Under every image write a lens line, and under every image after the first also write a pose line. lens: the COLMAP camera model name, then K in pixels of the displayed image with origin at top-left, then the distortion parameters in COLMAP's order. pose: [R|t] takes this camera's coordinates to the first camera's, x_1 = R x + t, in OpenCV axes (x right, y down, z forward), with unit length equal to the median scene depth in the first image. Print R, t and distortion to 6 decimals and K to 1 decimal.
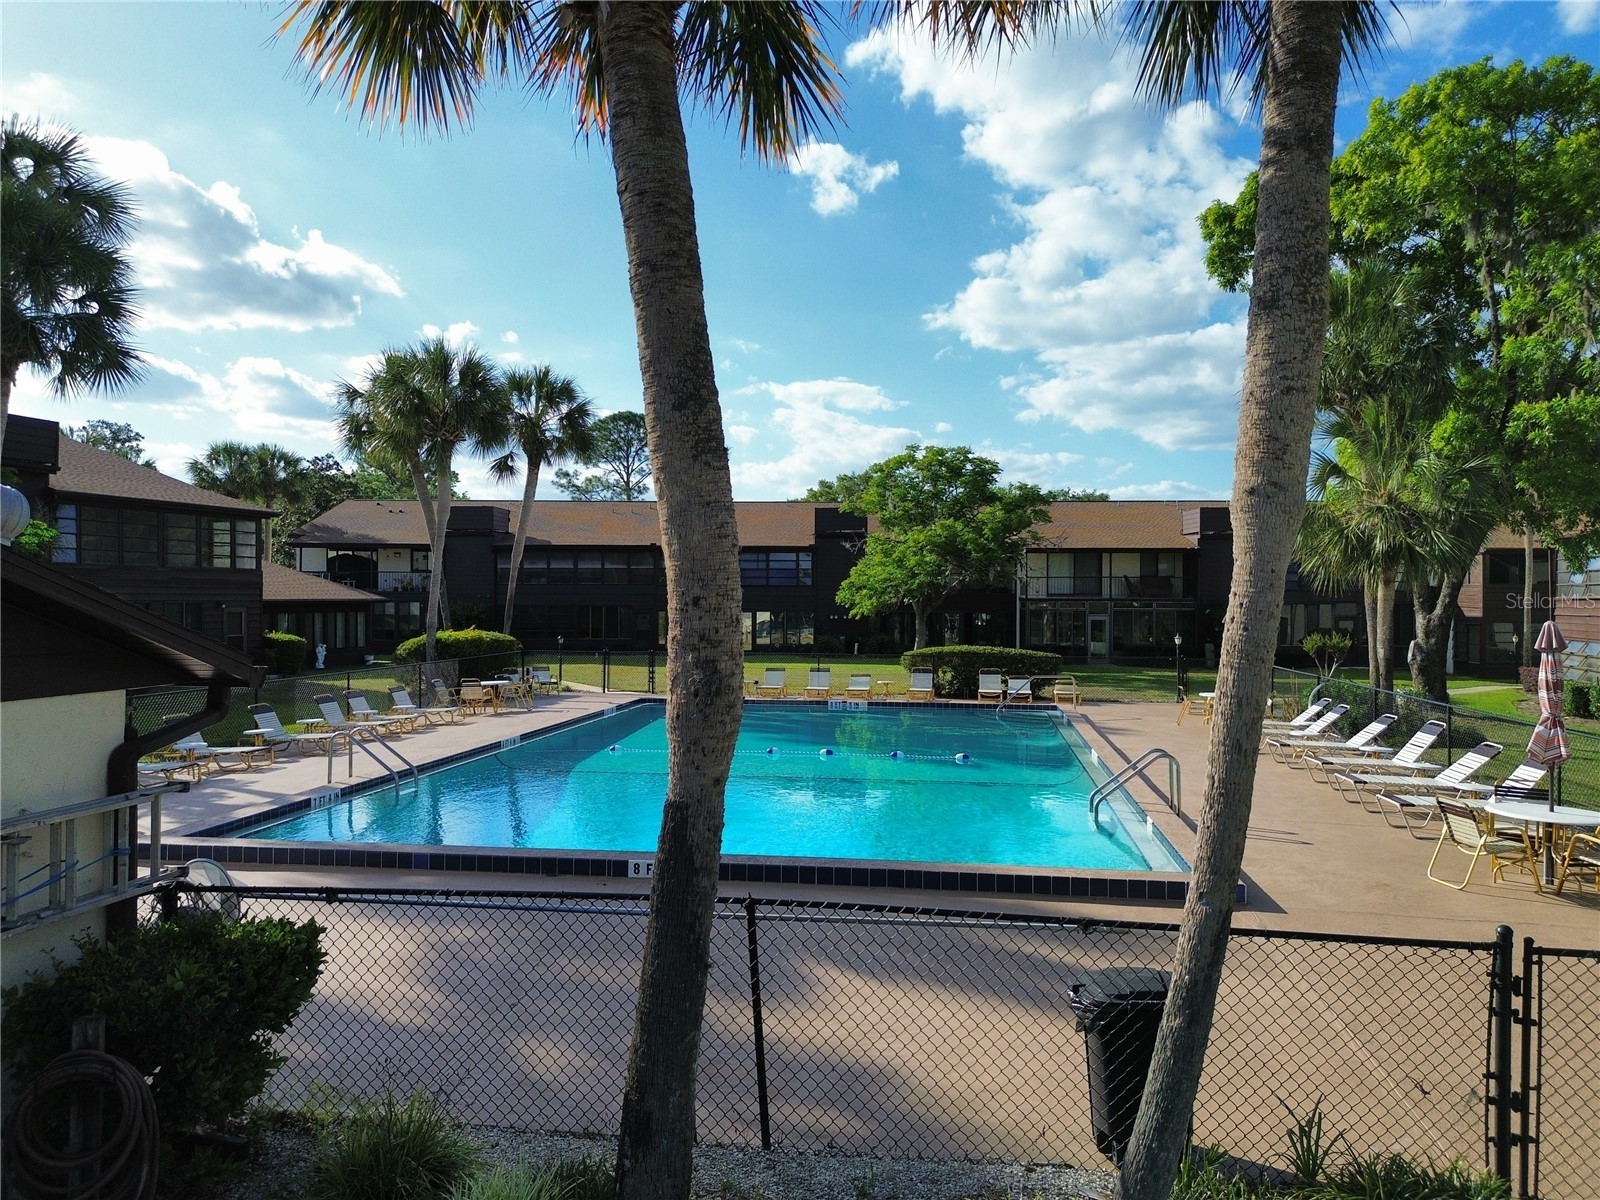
lens RADIAL K [[1127.3, 0, 801.2], [0, 1127.3, 604.3], [0, 0, 1]] dist [0.054718, -0.045223]
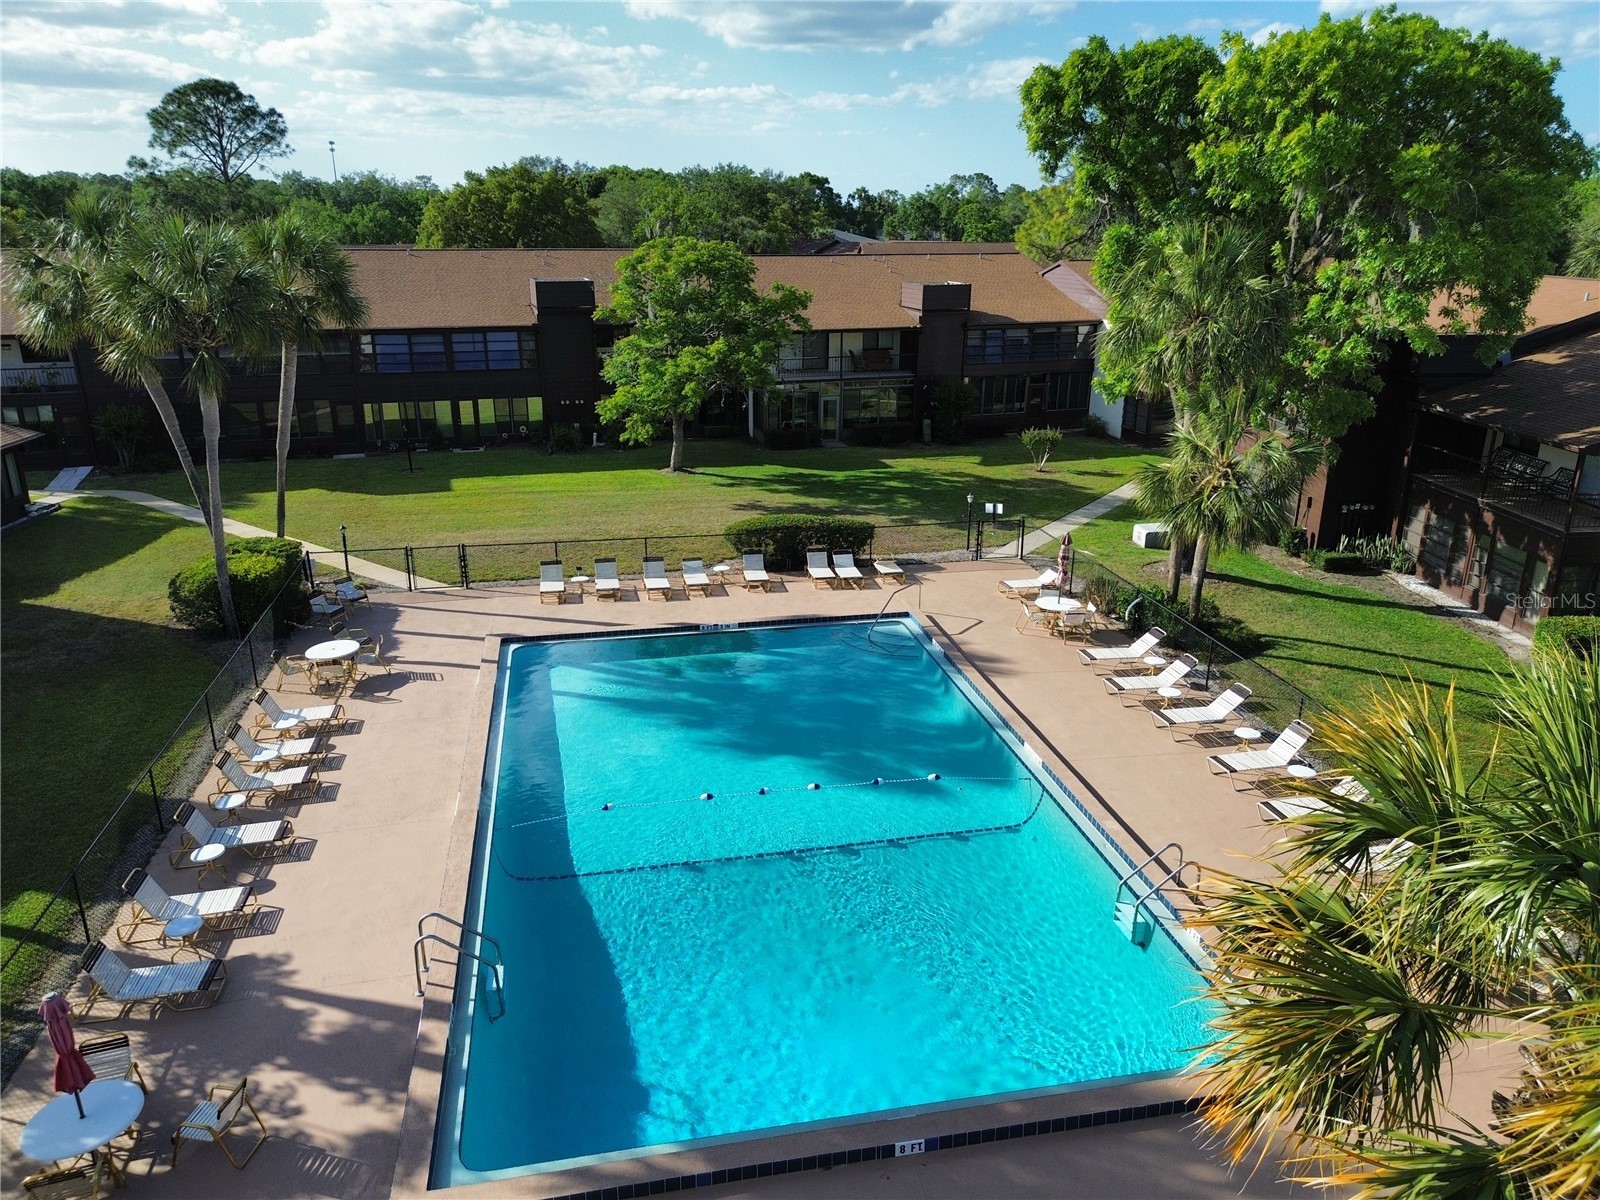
lens RADIAL K [[1127.3, 0, 797.2], [0, 1127.3, 599.6], [0, 0, 1]] dist [0.054718, -0.045223]
pose [[0.940392, -0.108431, 0.322344, -0.131415], [0.000793, 0.948509, 0.316749, -0.155733], [-0.340091, -0.297613, 0.892056, 0.040328]]
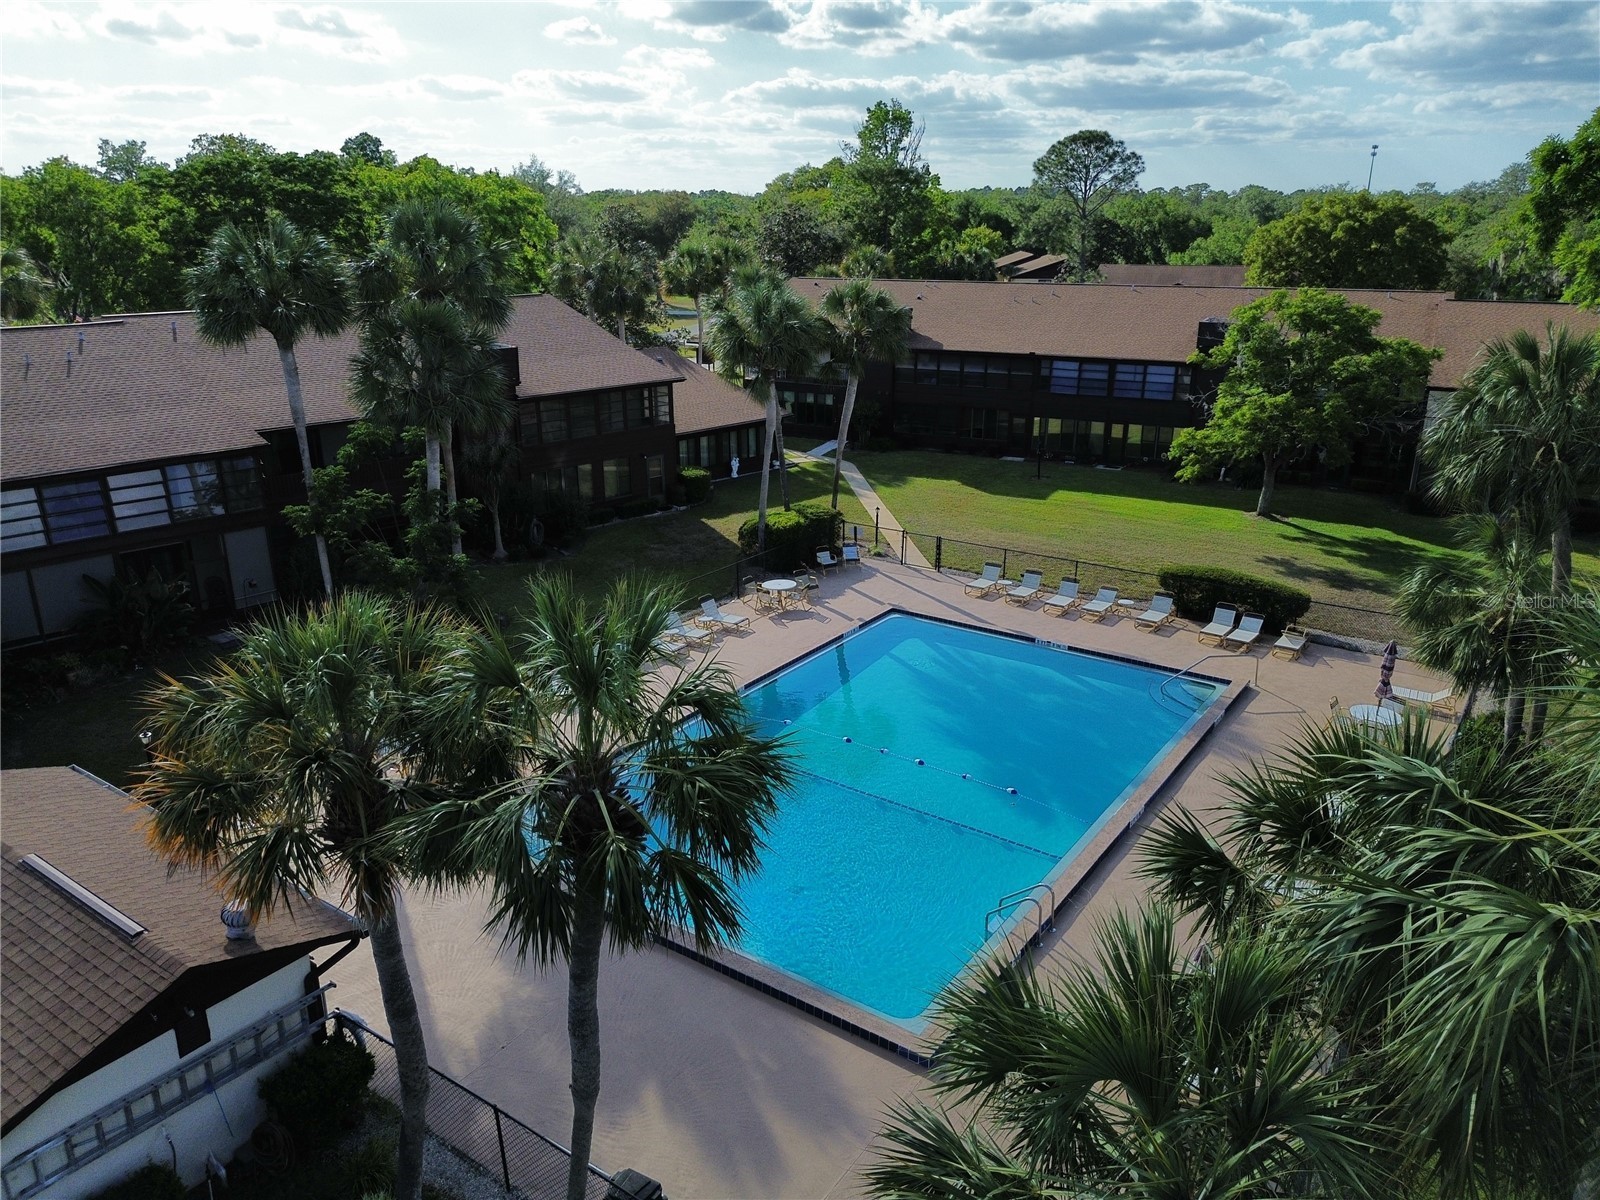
lens RADIAL K [[1127.3, 0, 799.0], [0, 1127.3, 600.0], [0, 0, 1]] dist [0.054718, -0.045223]
pose [[0.894799, 0.139347, -0.424167, 0.178900], [0.000200, 0.949921, 0.312489, -0.193037], [0.446470, -0.279700, 0.849960, -0.061491]]
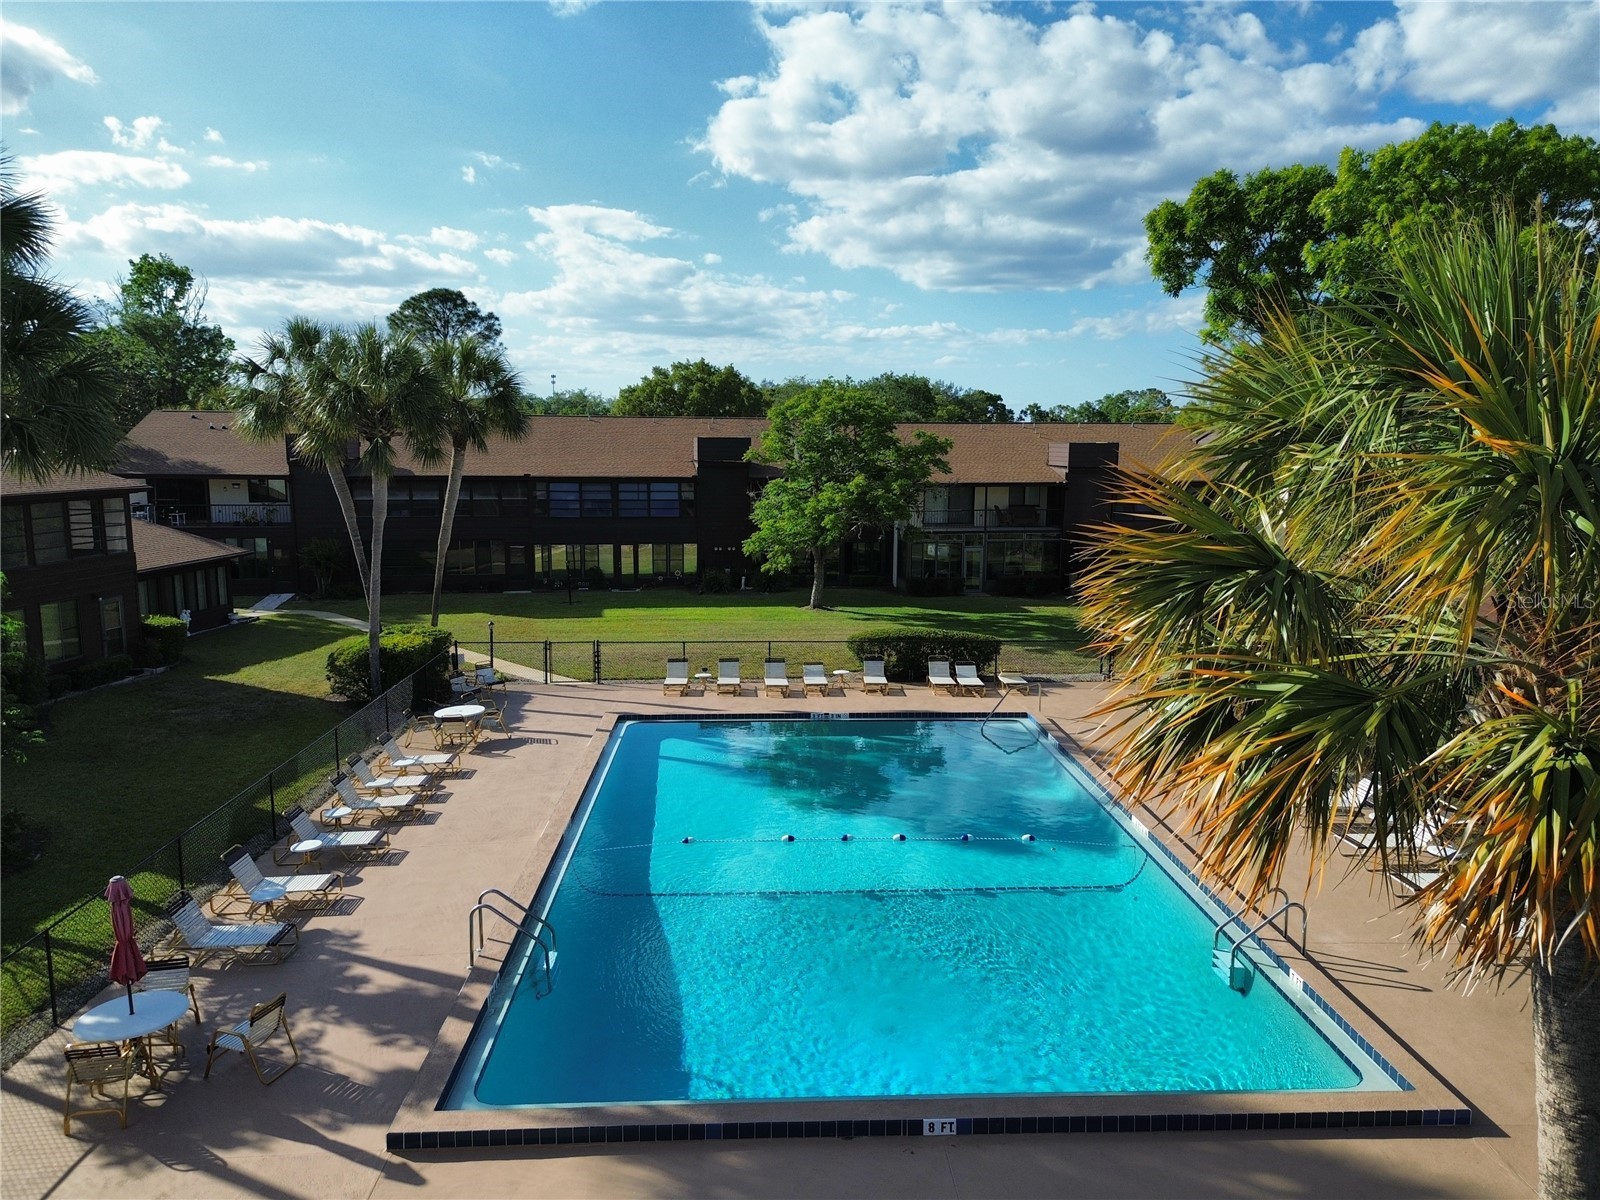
lens RADIAL K [[1127.3, 0, 800.4], [0, 1127.3, 600.4], [0, 0, 1]] dist [0.054718, -0.045223]
pose [[0.981074, -0.025352, 0.191966, -0.107445], [-0.001110, 0.990639, 0.136504, -0.093402], [-0.193630, -0.134133, 0.971862, 0.013981]]
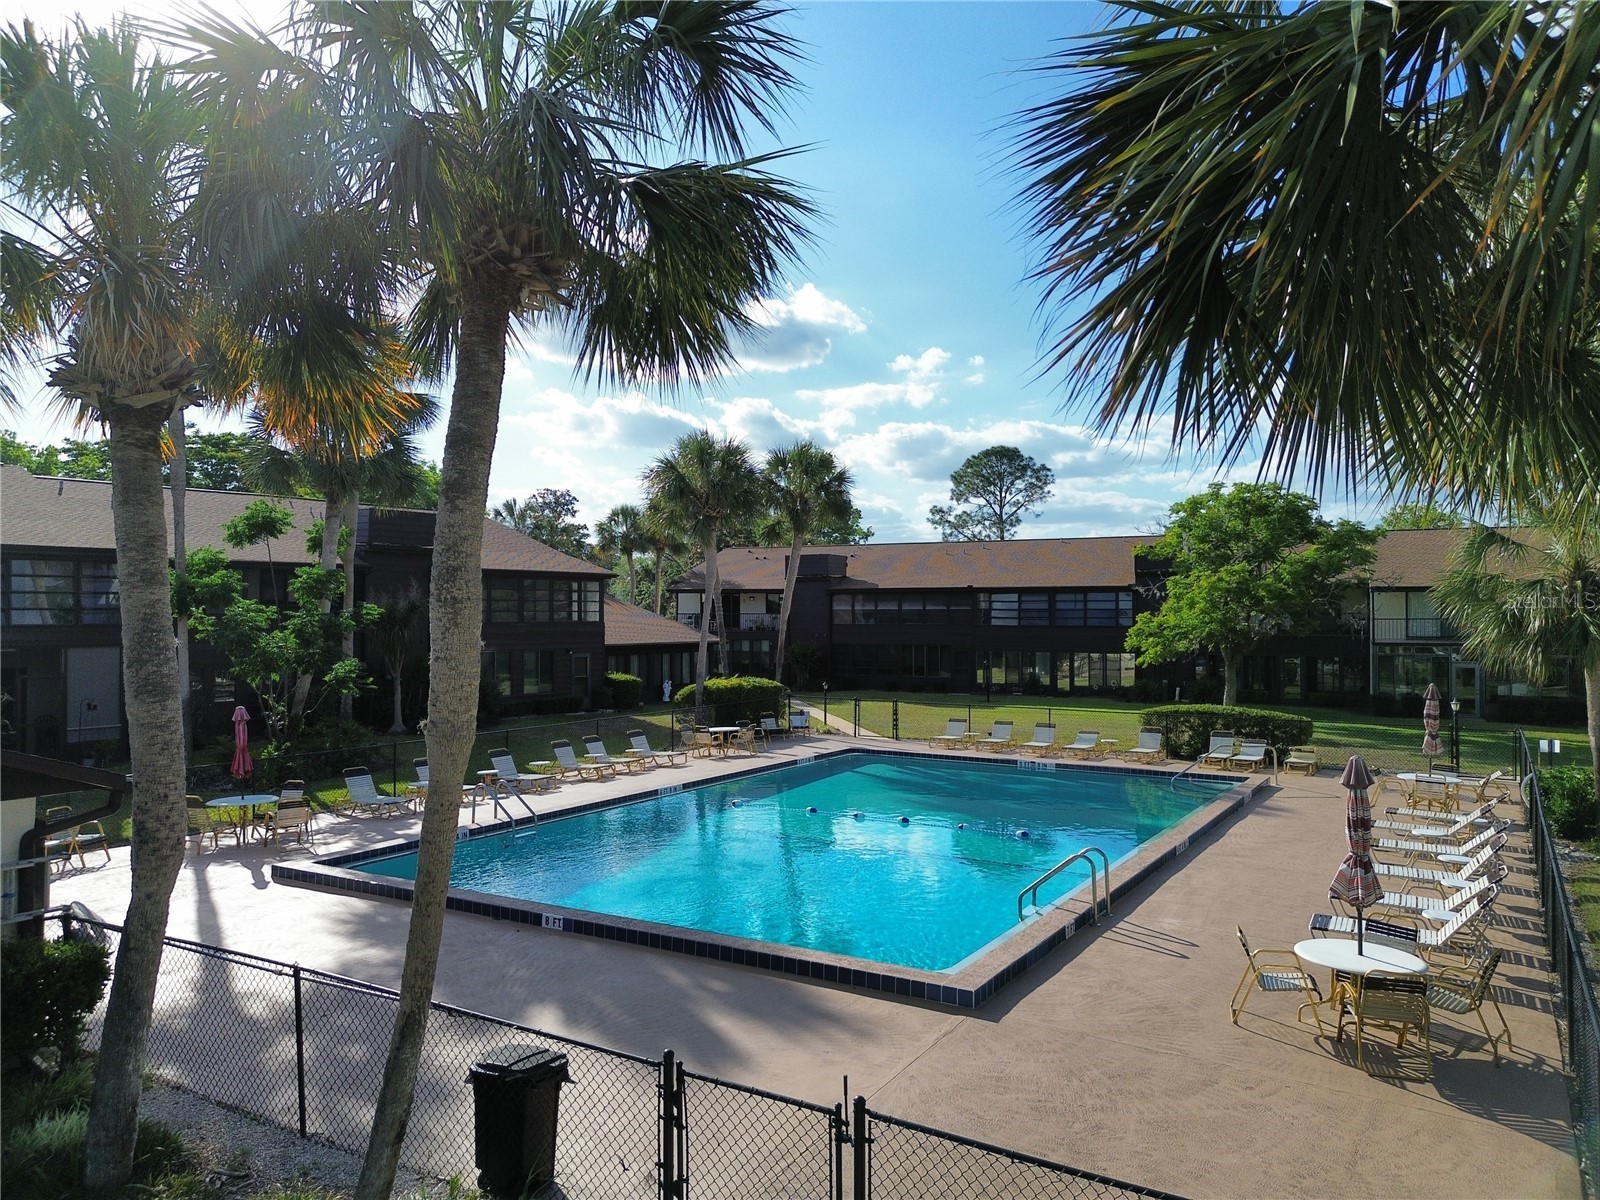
lens RADIAL K [[1127.3, 0, 794.8], [0, 1127.3, 596.1], [0, 0, 1]] dist [0.054718, -0.045223]
pose [[0.921285, -0.009817, -0.388764, 0.143743], [0.000837, 0.999729, -0.023263, -0.023829], [0.388887, 0.021106, 0.921044, -0.017702]]
